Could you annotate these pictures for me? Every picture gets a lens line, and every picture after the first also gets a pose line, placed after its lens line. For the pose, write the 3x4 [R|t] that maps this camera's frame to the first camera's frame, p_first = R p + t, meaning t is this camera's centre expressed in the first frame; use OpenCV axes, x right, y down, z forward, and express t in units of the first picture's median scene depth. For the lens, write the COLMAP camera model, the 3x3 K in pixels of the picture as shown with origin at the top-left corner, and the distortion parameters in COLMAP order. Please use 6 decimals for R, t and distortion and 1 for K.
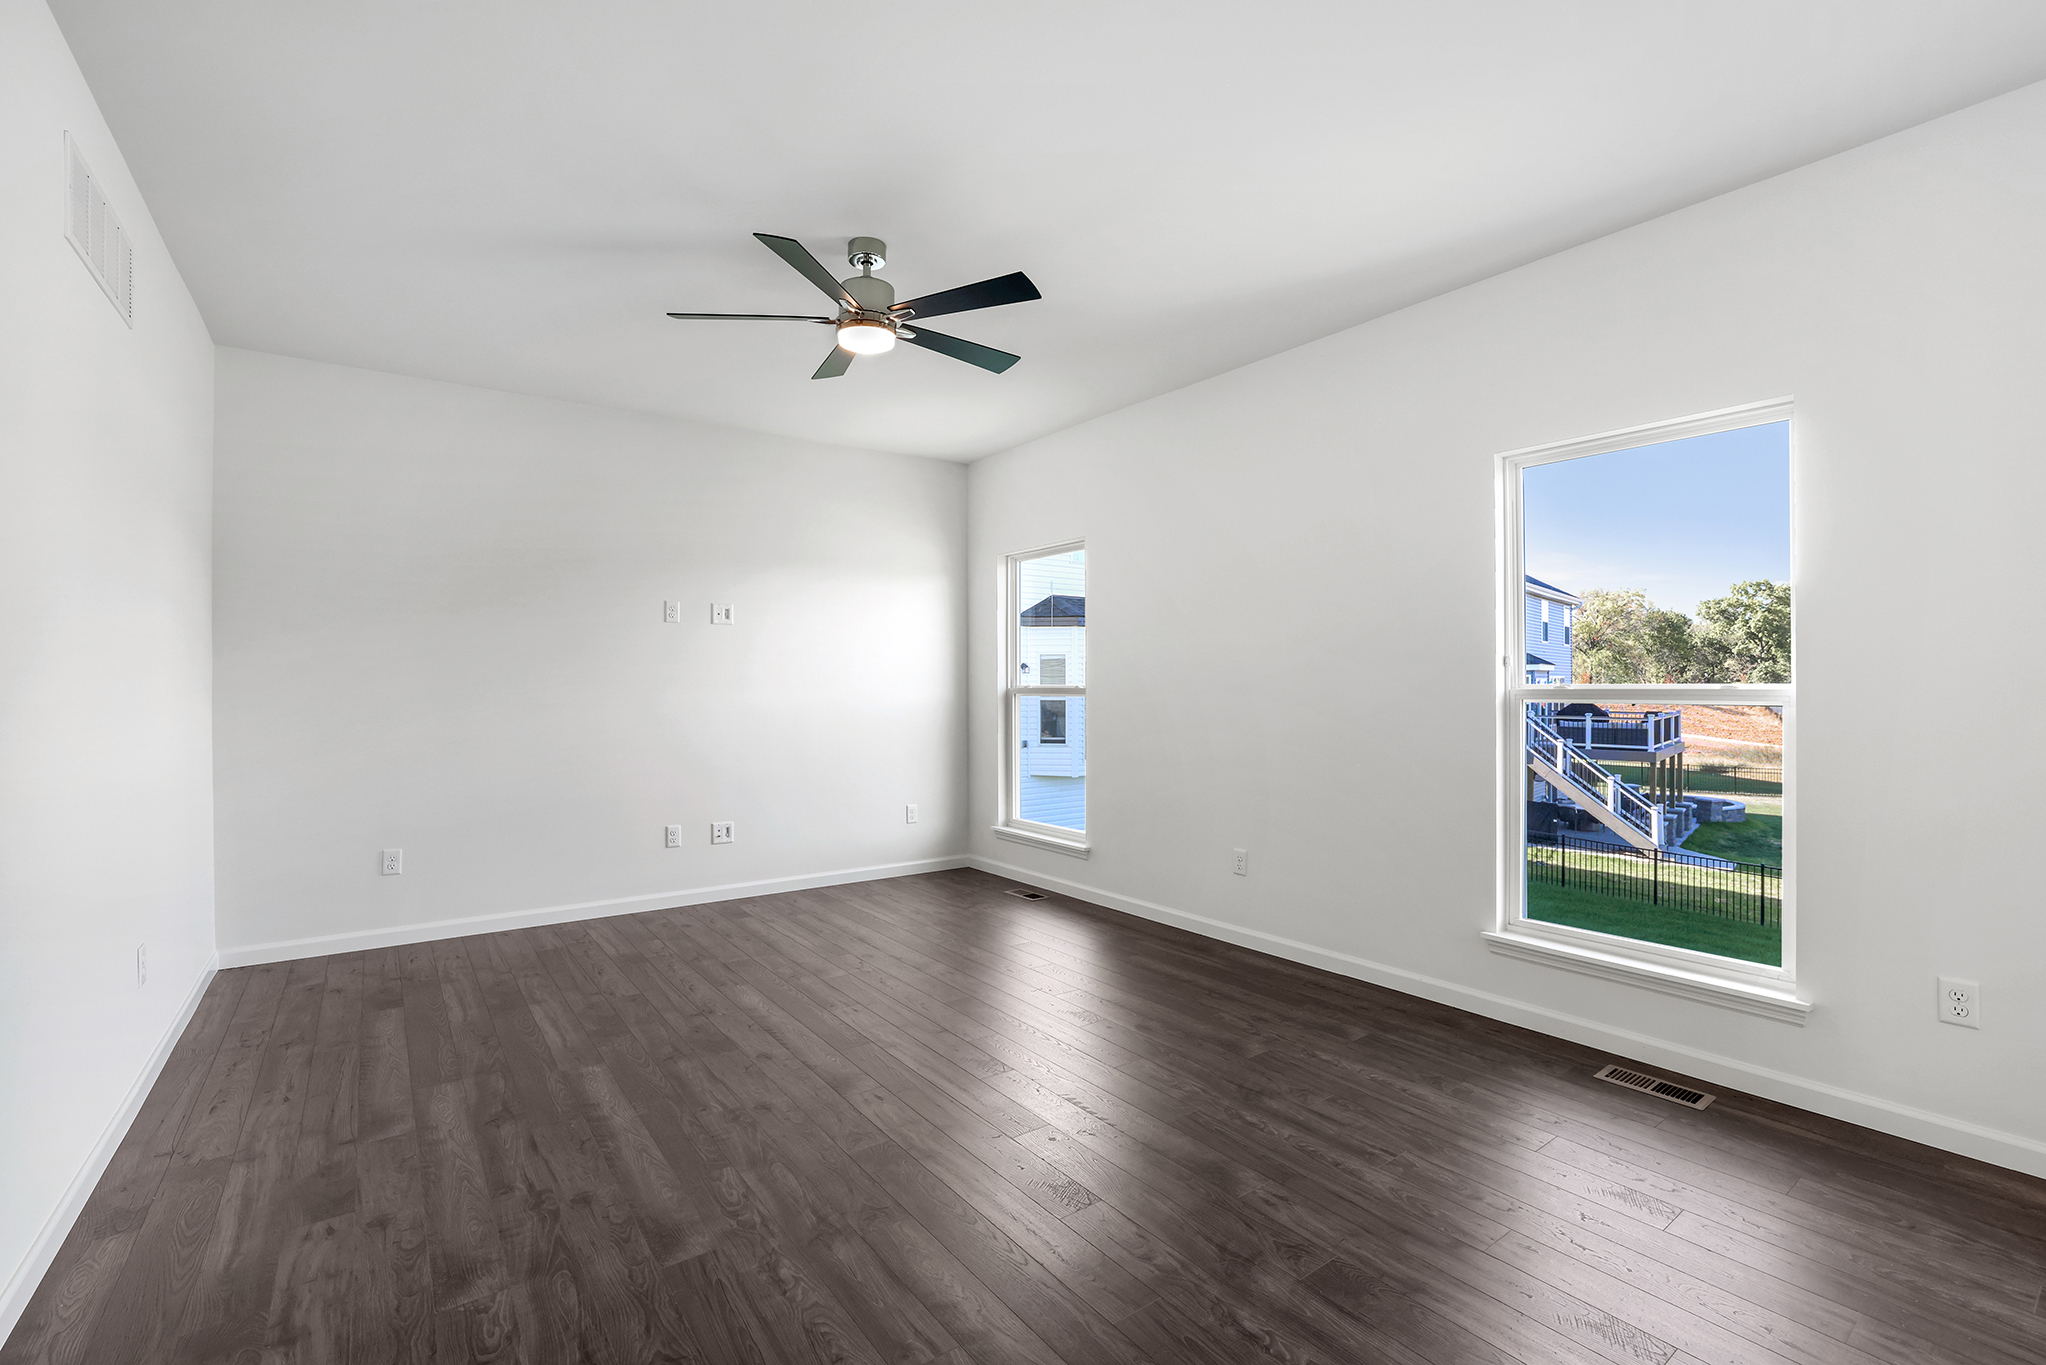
lens RADIAL K [[905.1, 0, 1030.2], [0, 905.1, 686.6], [0, 0, 1]] dist [-0.041843, 0.007696]
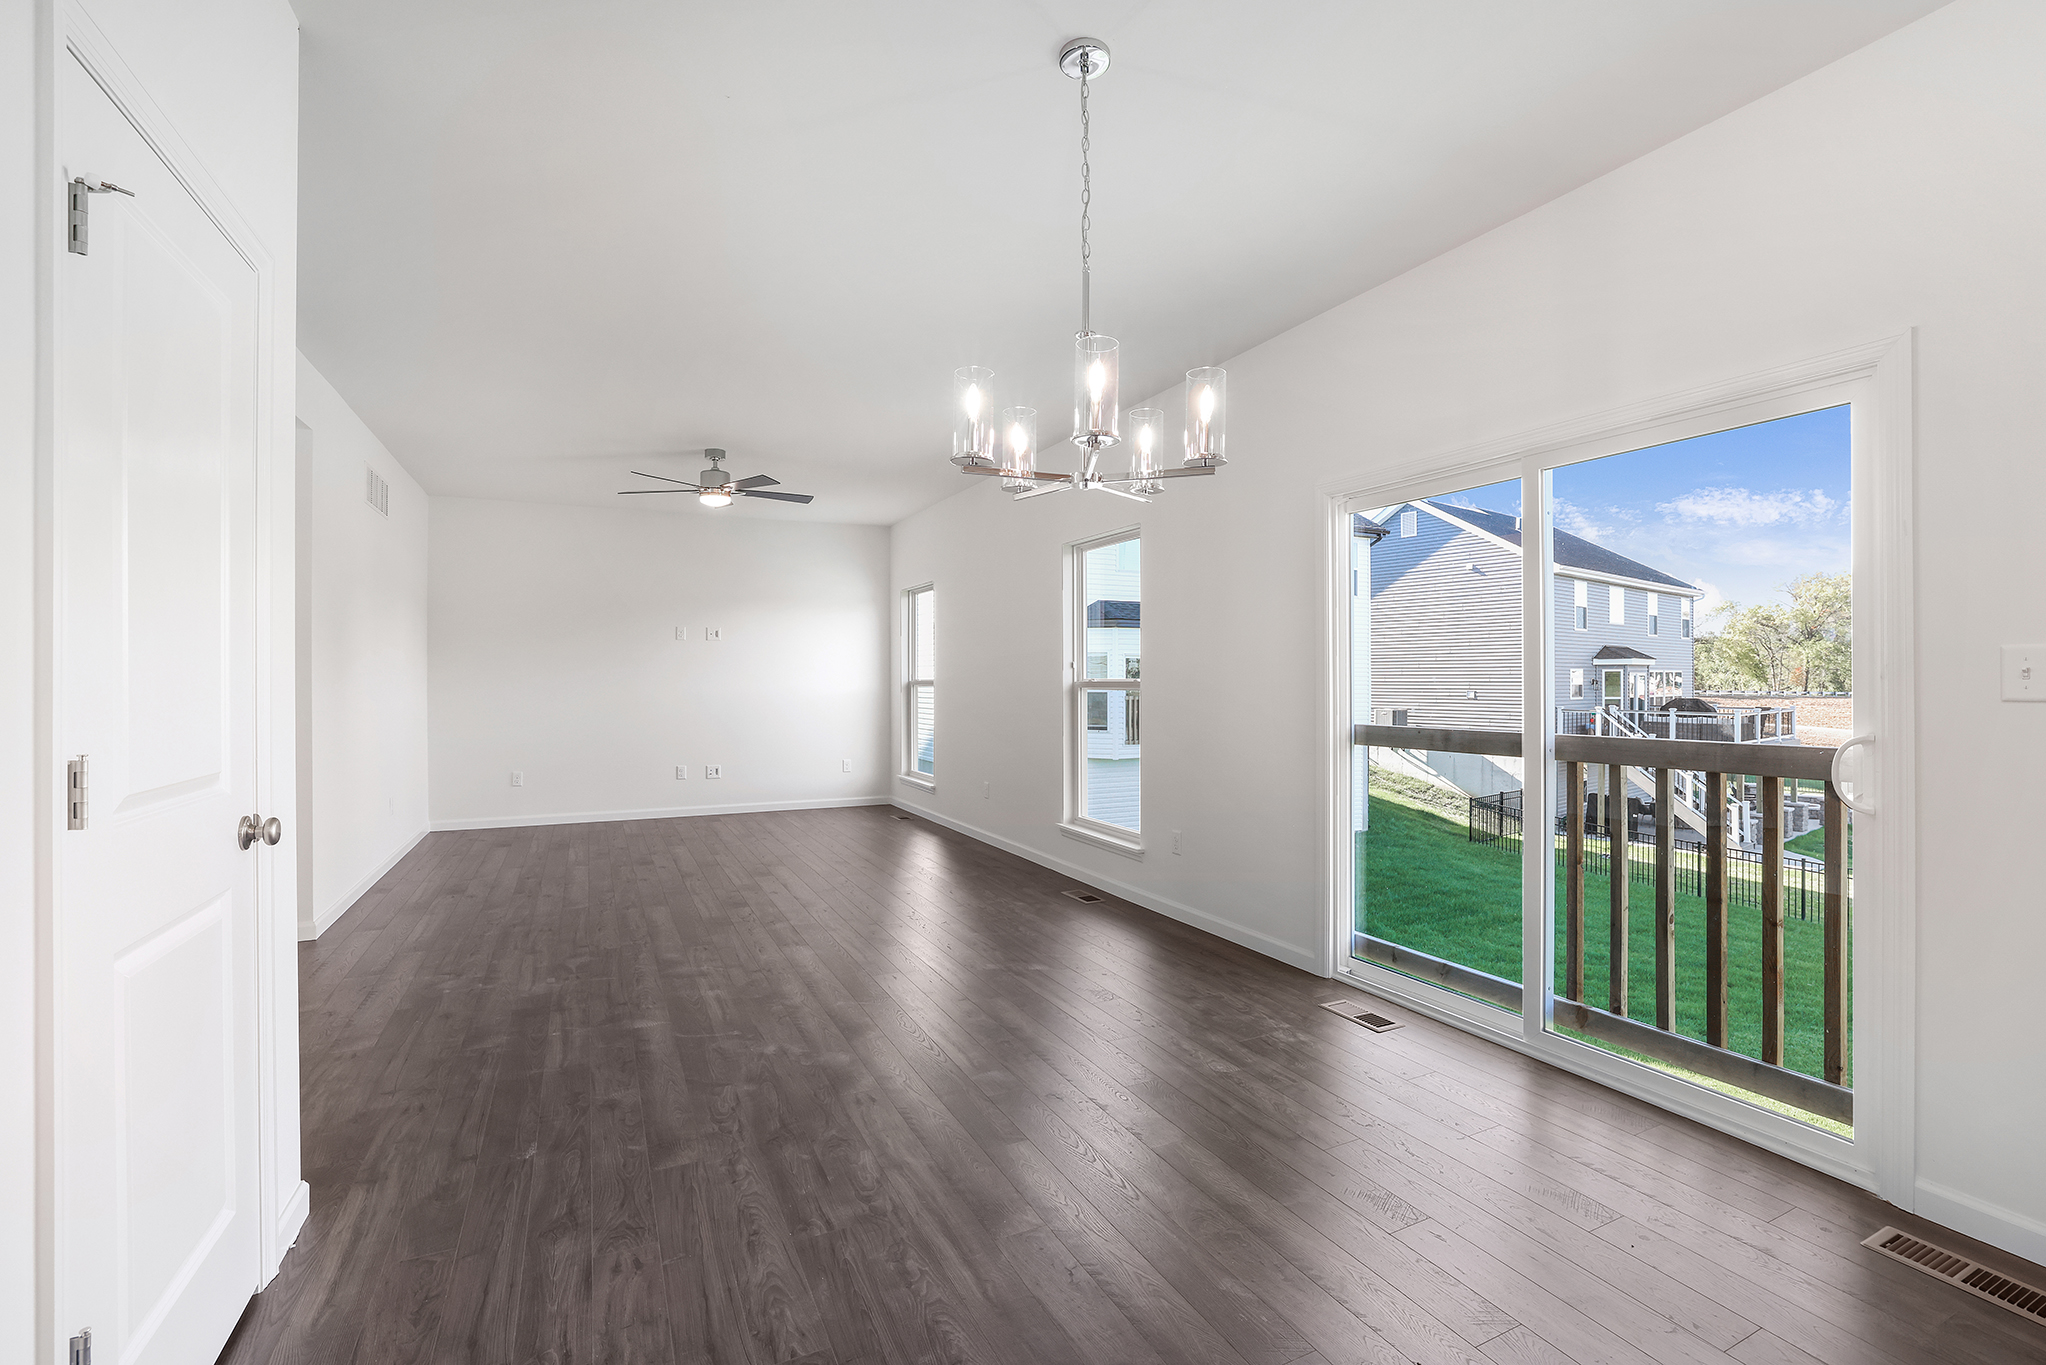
lens RADIAL K [[892.1, 0, 1024.1], [0, 892.1, 679.2], [0, 0, 1]] dist [-0.034660, 0.009883]
pose [[0.983525, 0.000044, -0.180770, 0.139380], [-0.000481, 0.999997, -0.002377, 0.000432], [0.180770, 0.002425, 0.983522, -0.129794]]
